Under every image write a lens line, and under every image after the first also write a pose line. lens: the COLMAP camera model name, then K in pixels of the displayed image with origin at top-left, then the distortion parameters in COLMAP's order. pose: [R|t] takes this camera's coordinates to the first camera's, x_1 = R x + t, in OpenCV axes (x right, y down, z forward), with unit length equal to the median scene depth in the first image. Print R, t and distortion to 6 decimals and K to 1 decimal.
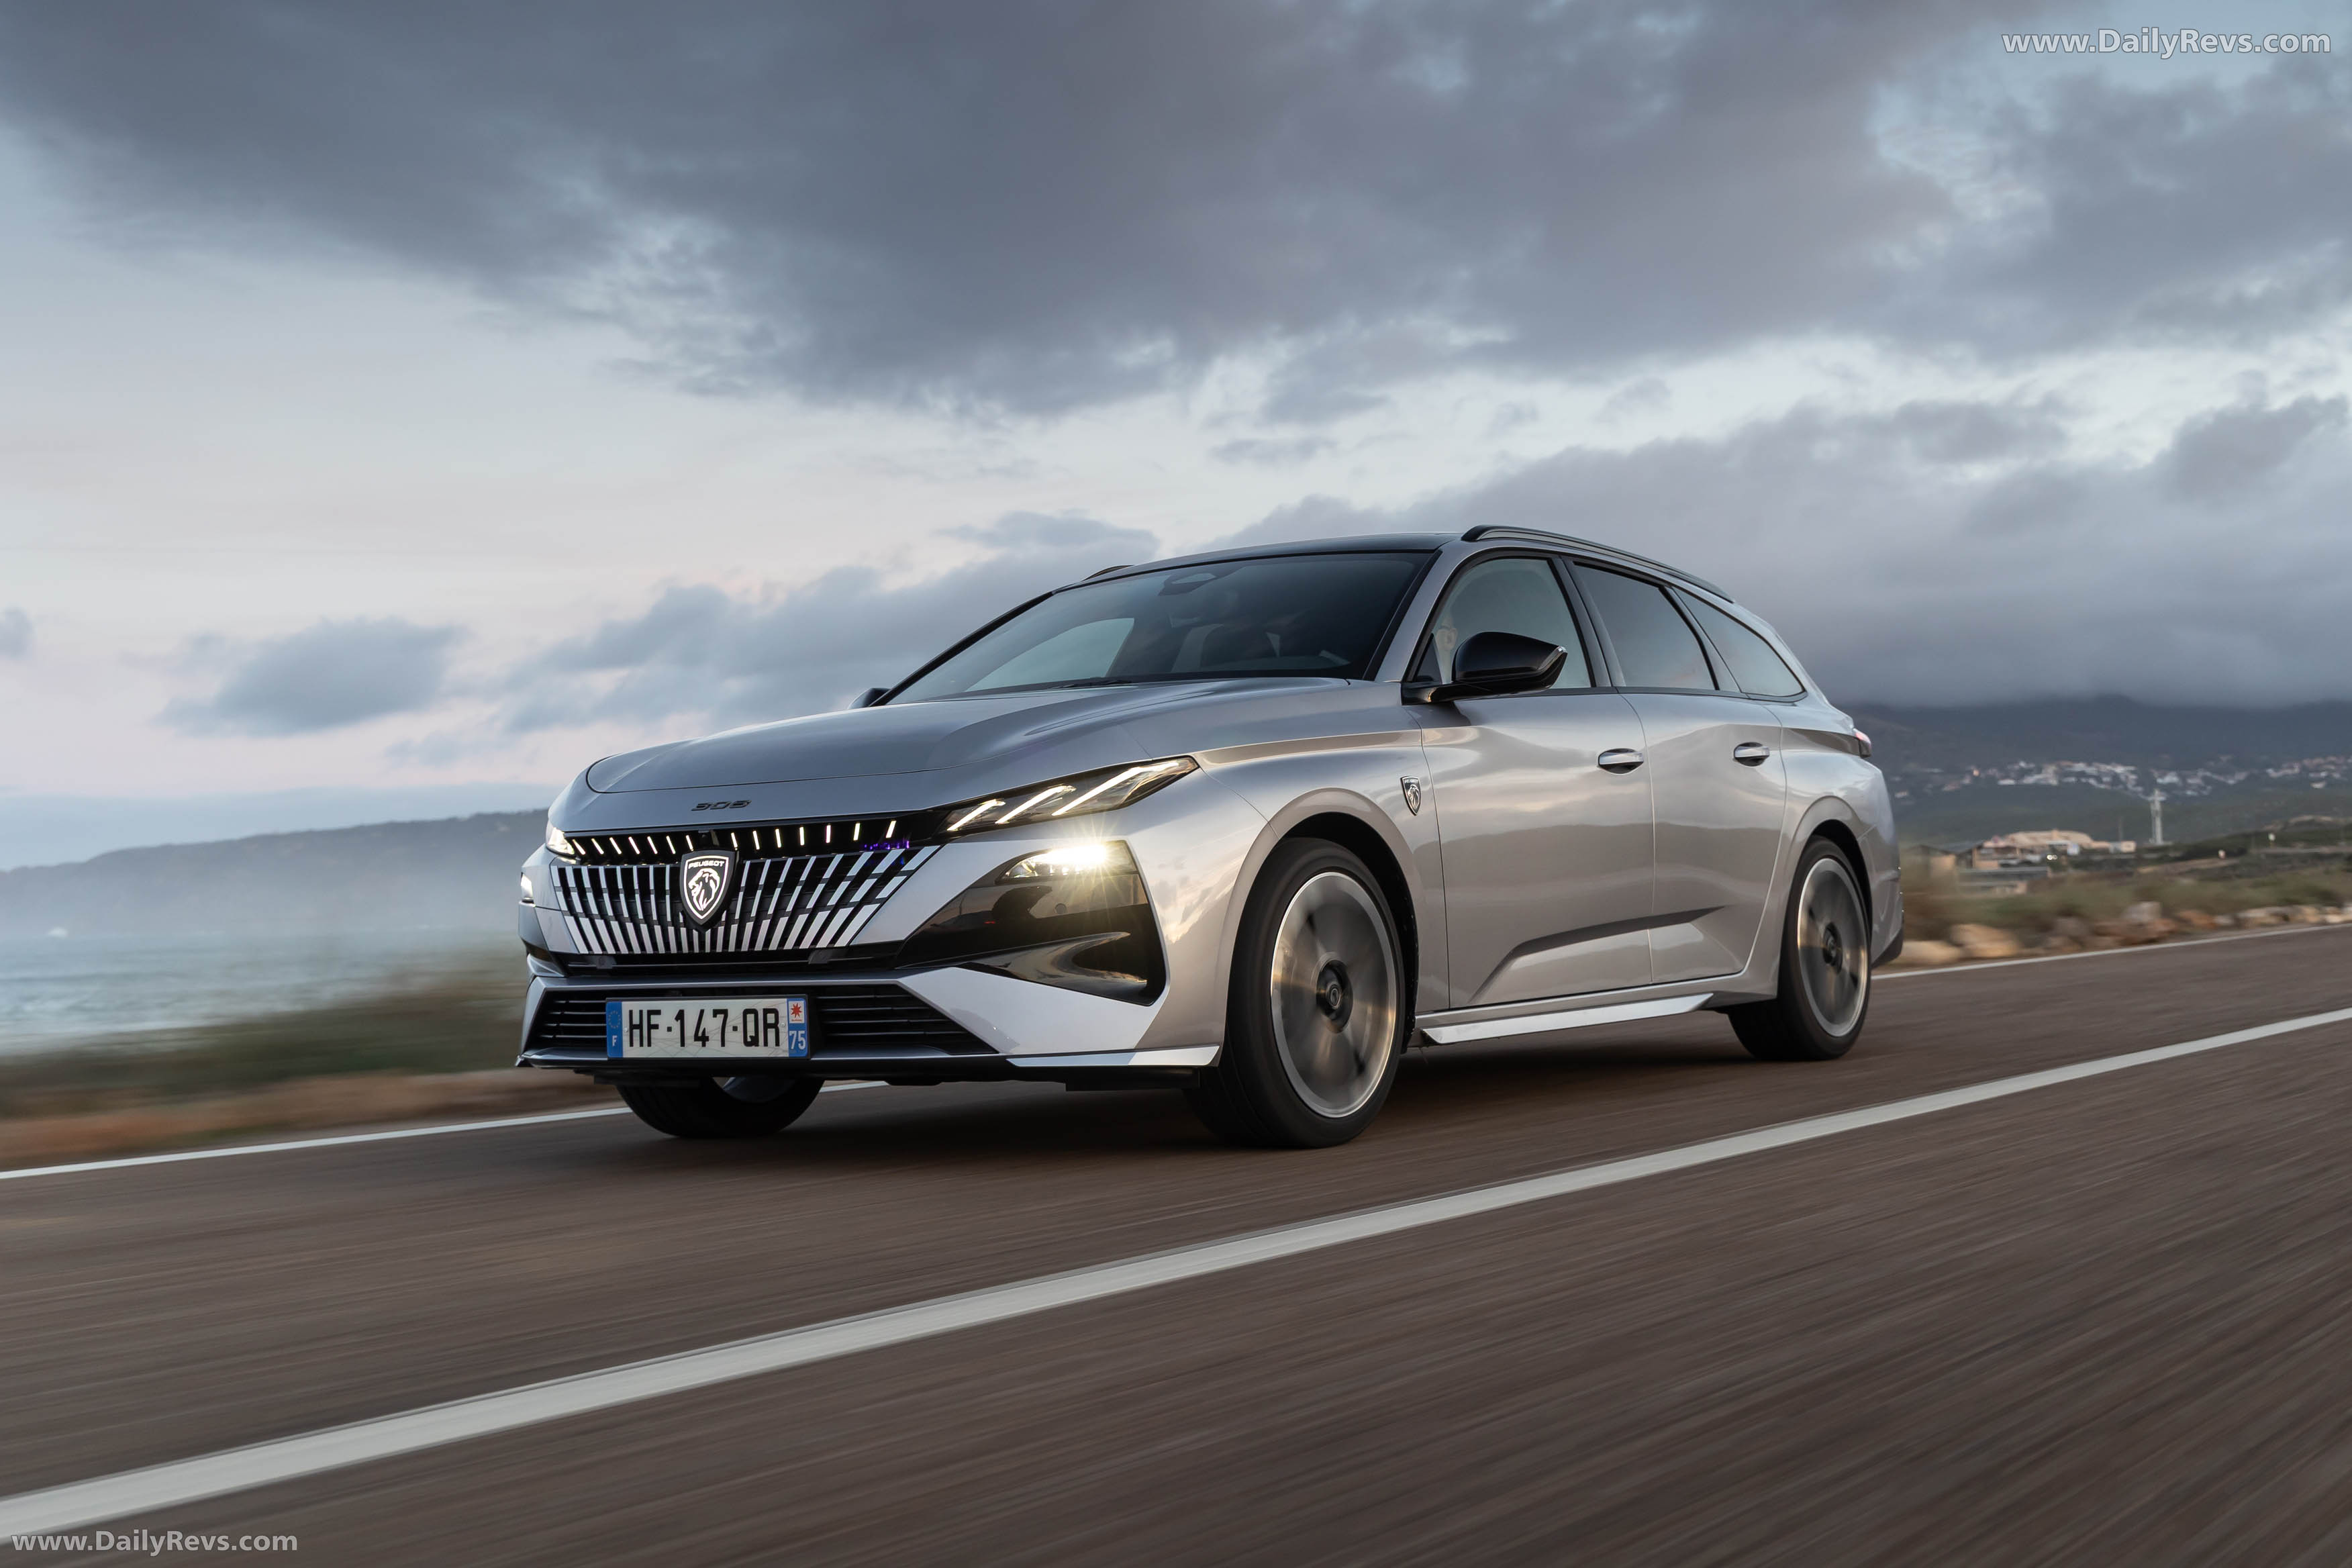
lens RADIAL K [[3032.0, 0, 1160.9], [0, 3032.0, 778.7], [0, 0, 1]] dist [-0.157182, 0.000000]
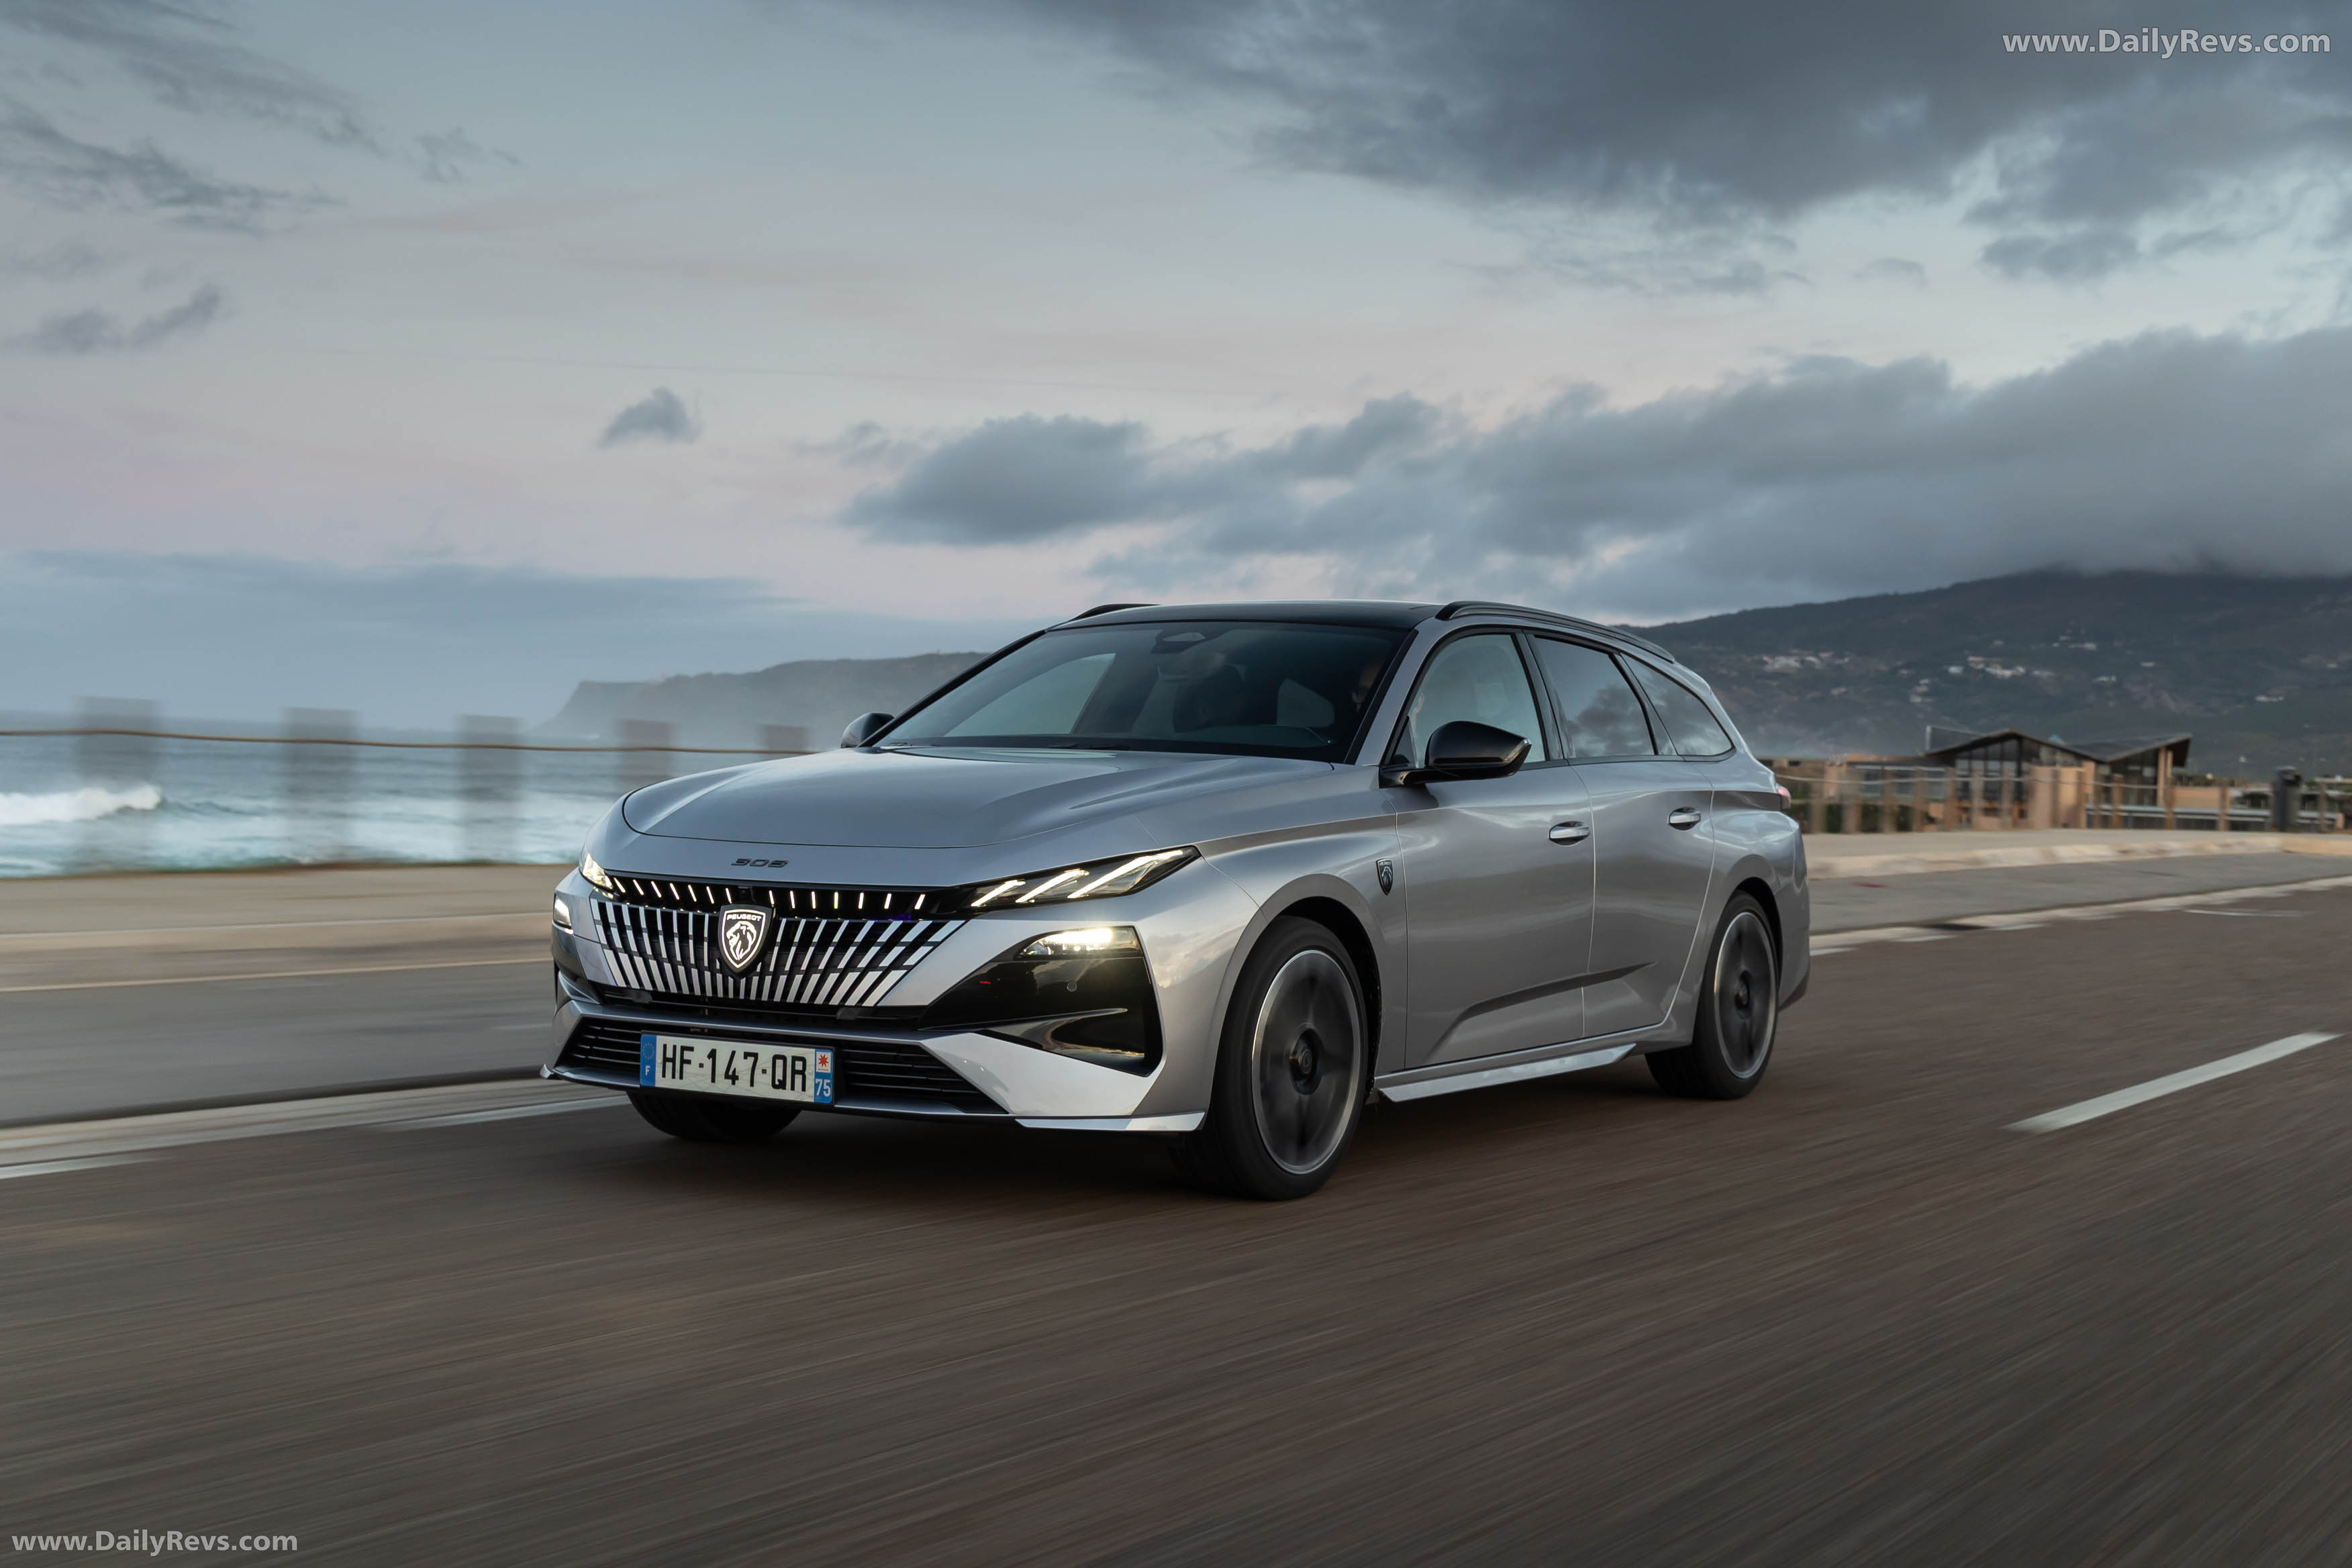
lens RADIAL K [[3032.0, 0, 1179.4], [0, 3032.0, 776.7], [0, 0, 1]] dist [-0.157182, 0.000000]
pose [[0.996945, 0.062745, 0.046526, -0.048236], [-0.064581, 0.997148, 0.039067, -0.075066], [-0.043942, -0.041952, 0.998153, -0.090972]]
